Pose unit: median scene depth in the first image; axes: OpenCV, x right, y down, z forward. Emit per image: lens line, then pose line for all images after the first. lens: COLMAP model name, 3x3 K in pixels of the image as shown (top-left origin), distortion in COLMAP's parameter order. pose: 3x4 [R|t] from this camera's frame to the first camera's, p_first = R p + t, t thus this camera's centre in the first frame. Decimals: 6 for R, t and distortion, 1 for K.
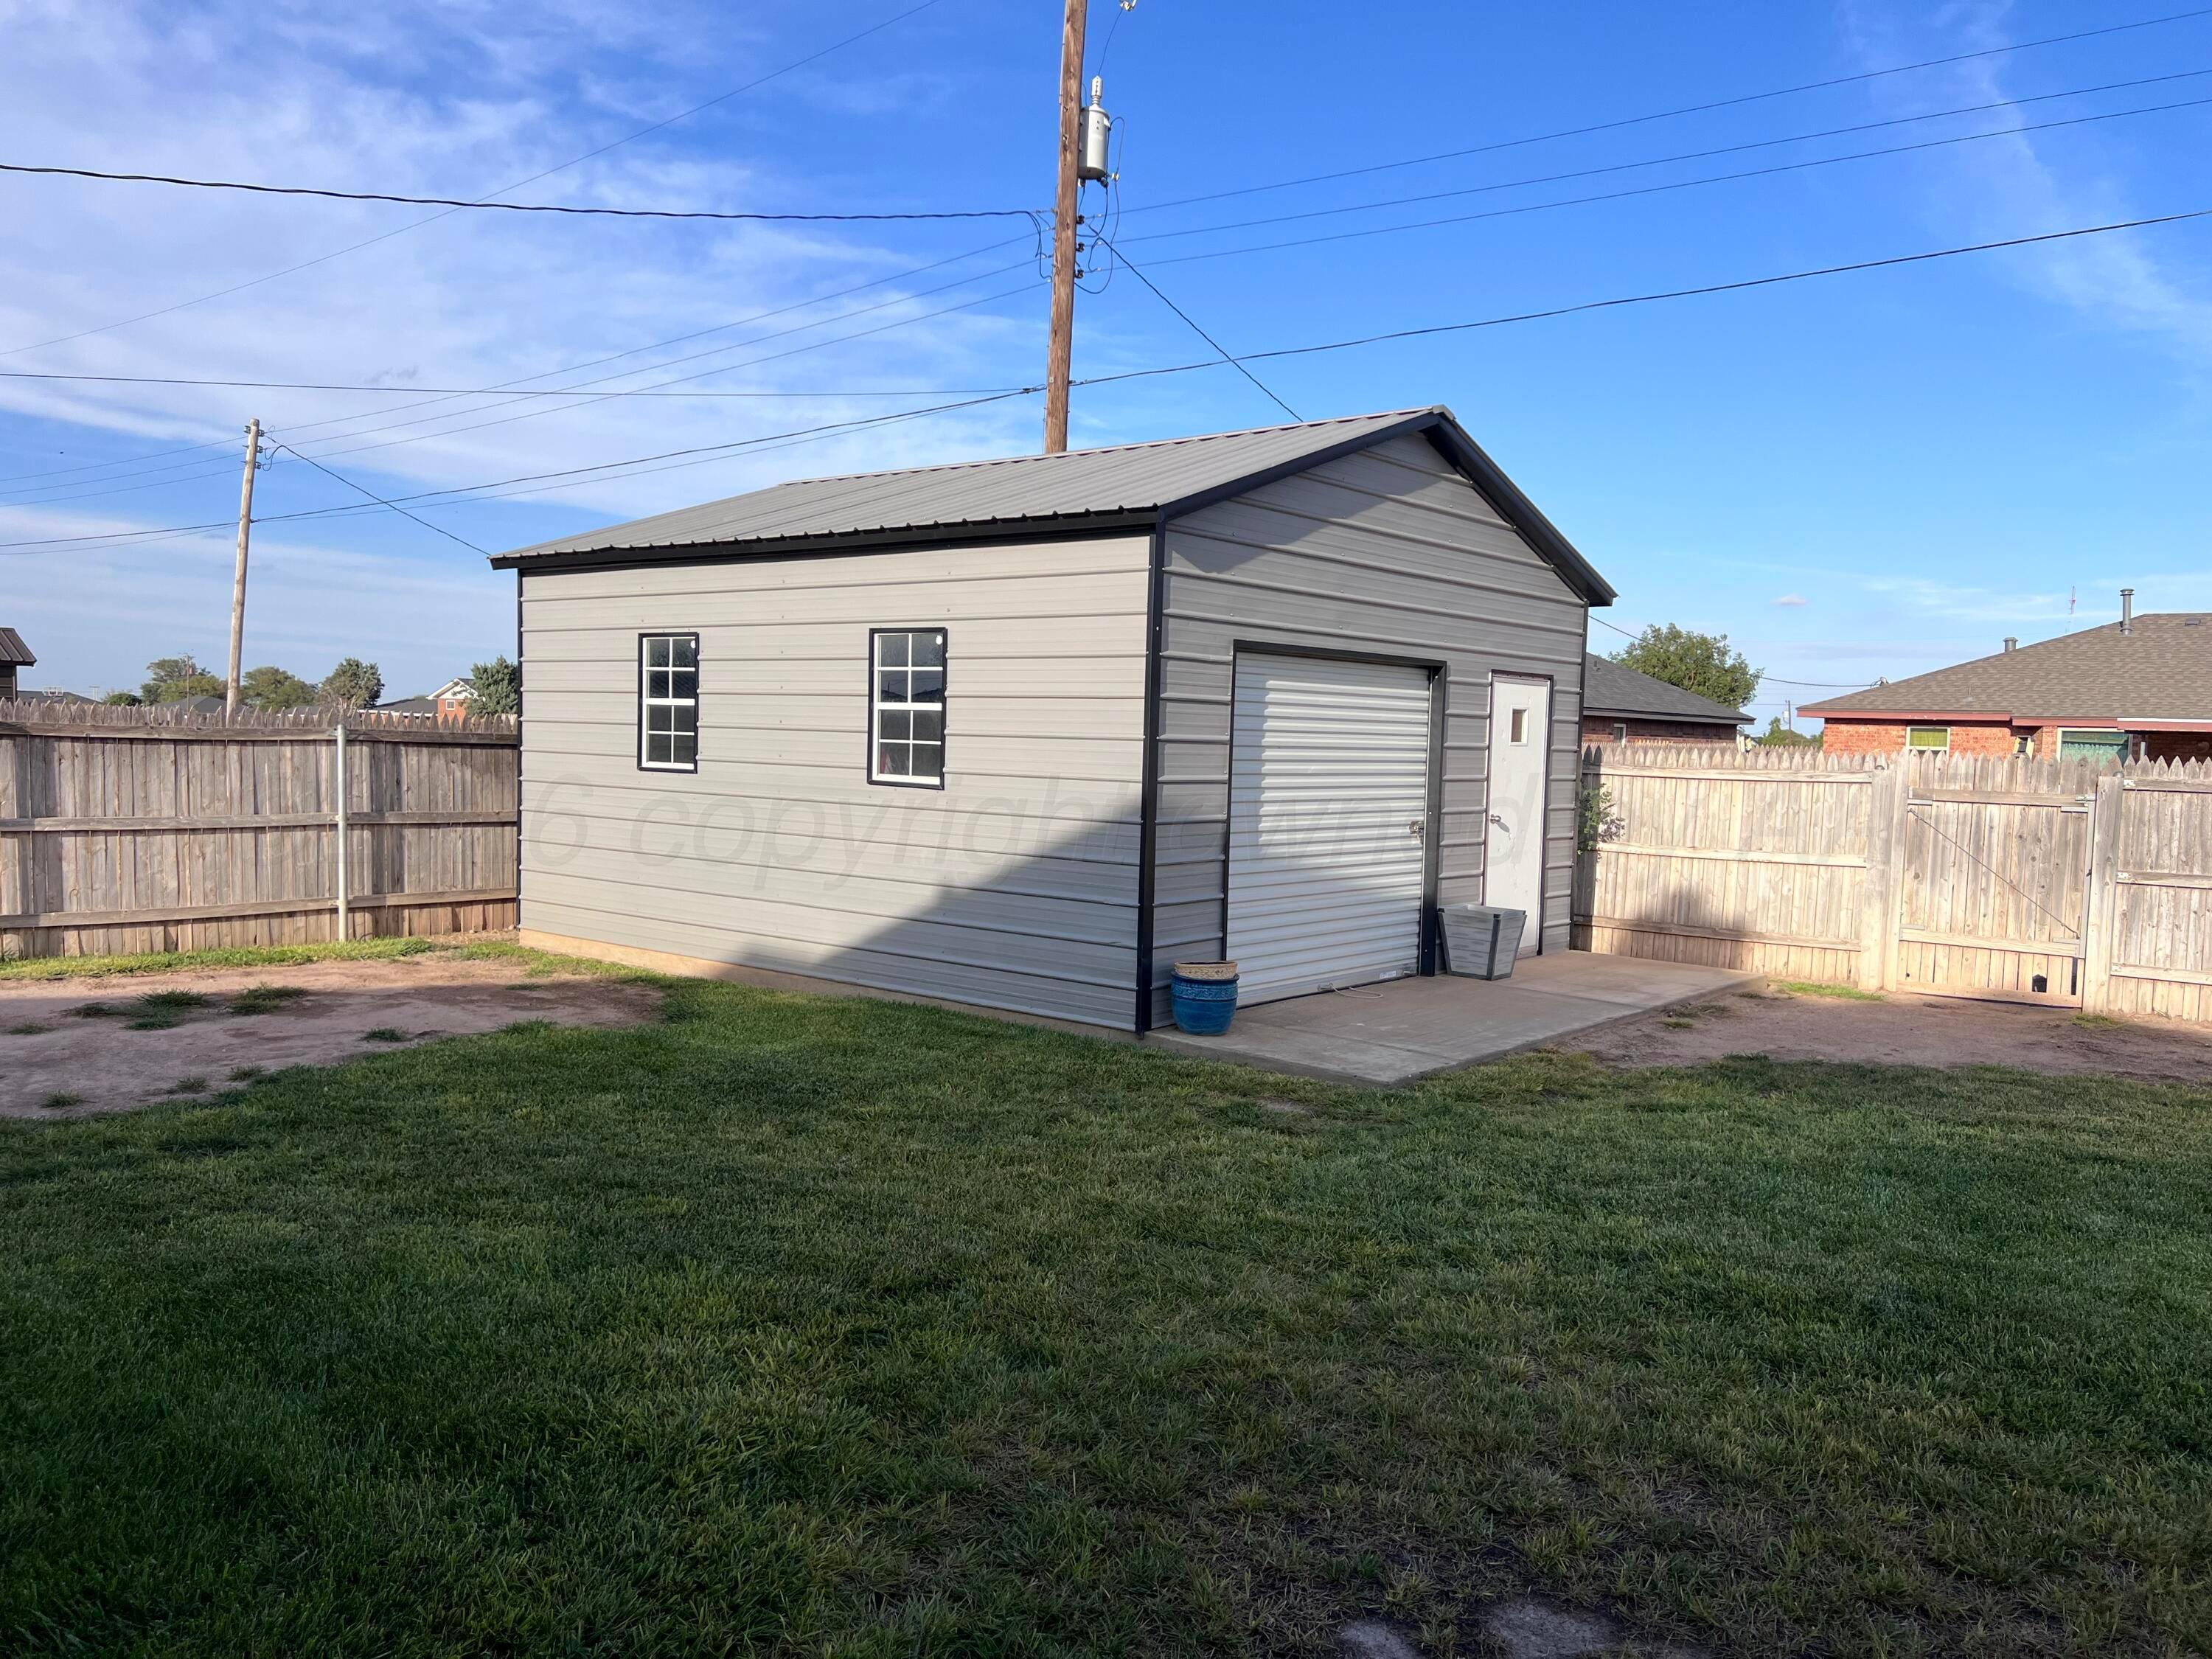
lens RADIAL K [[1660.8, 0, 1114.2], [0, 1660.8, 819.6], [0, 0, 1]] dist [0.053912, -0.057313]
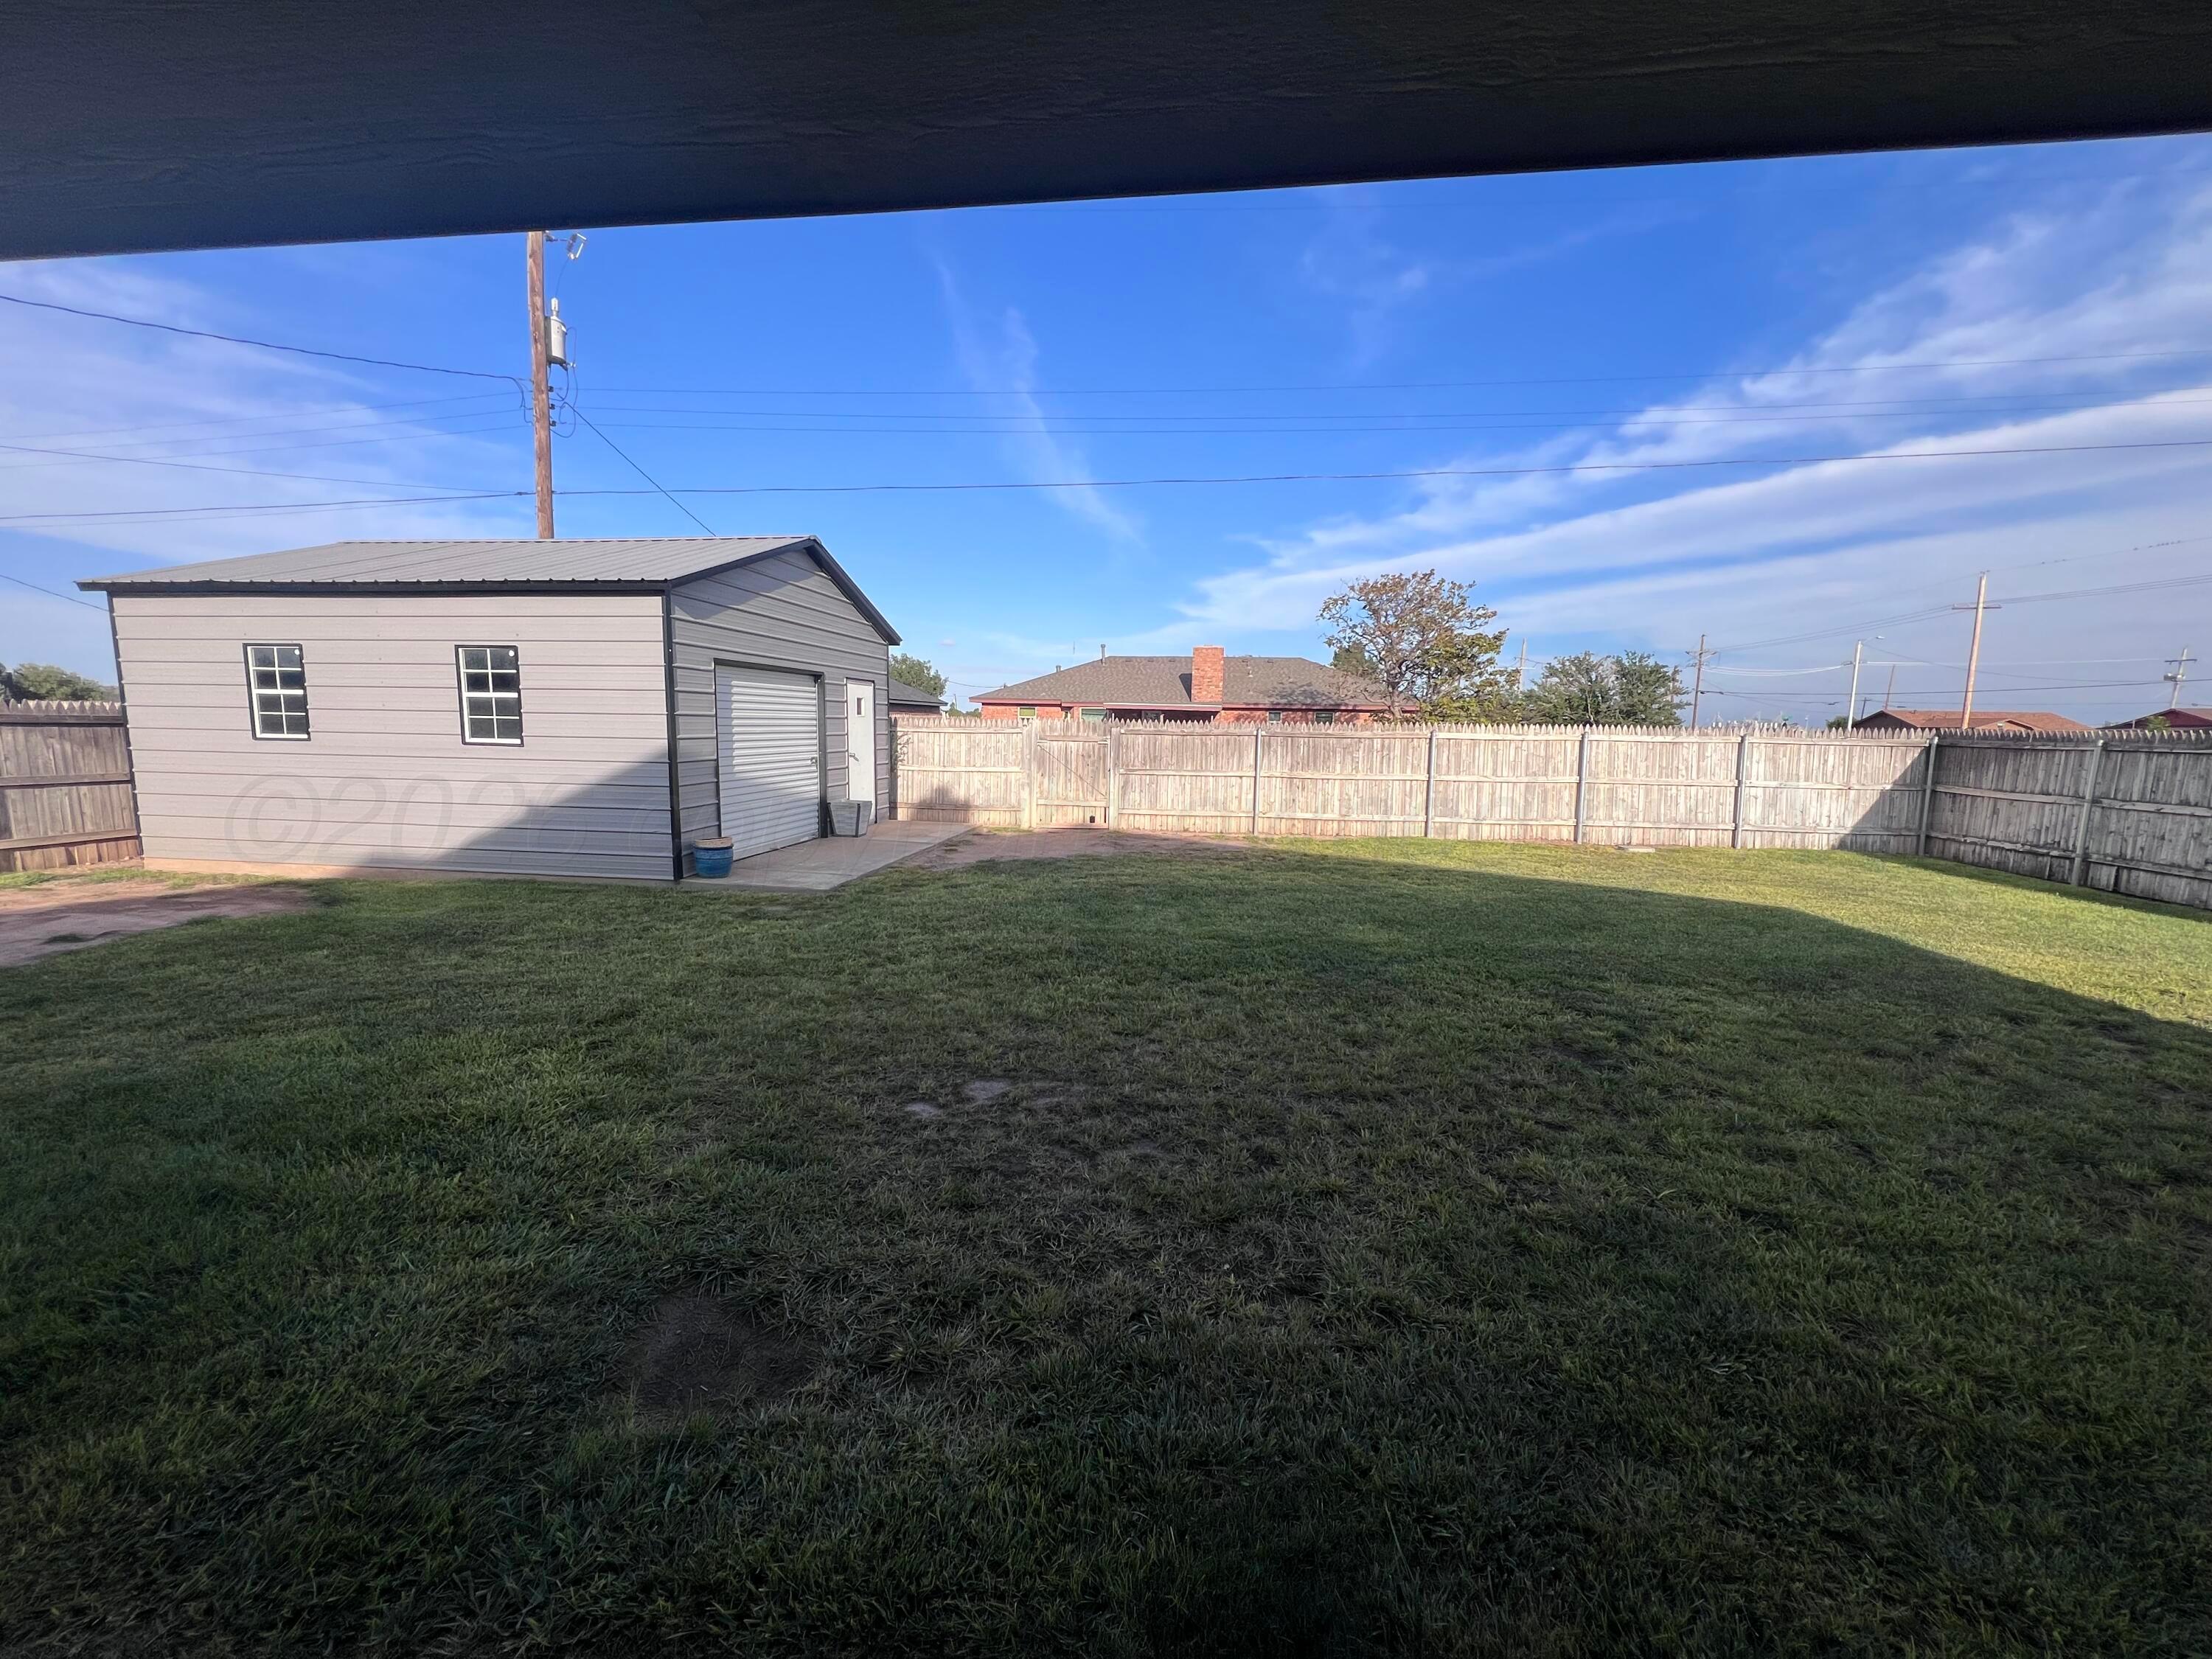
lens RADIAL K [[894.2, 0, 1110.2], [0, 894.2, 828.1], [0, 0, 1]] dist [-0.000547, -0.000291]
pose [[0.845968, -0.075265, 0.527896, -0.090715], [0.034052, 0.995593, 0.087377, 0.004707], [-0.532146, -0.055942, 0.844803, -0.054307]]
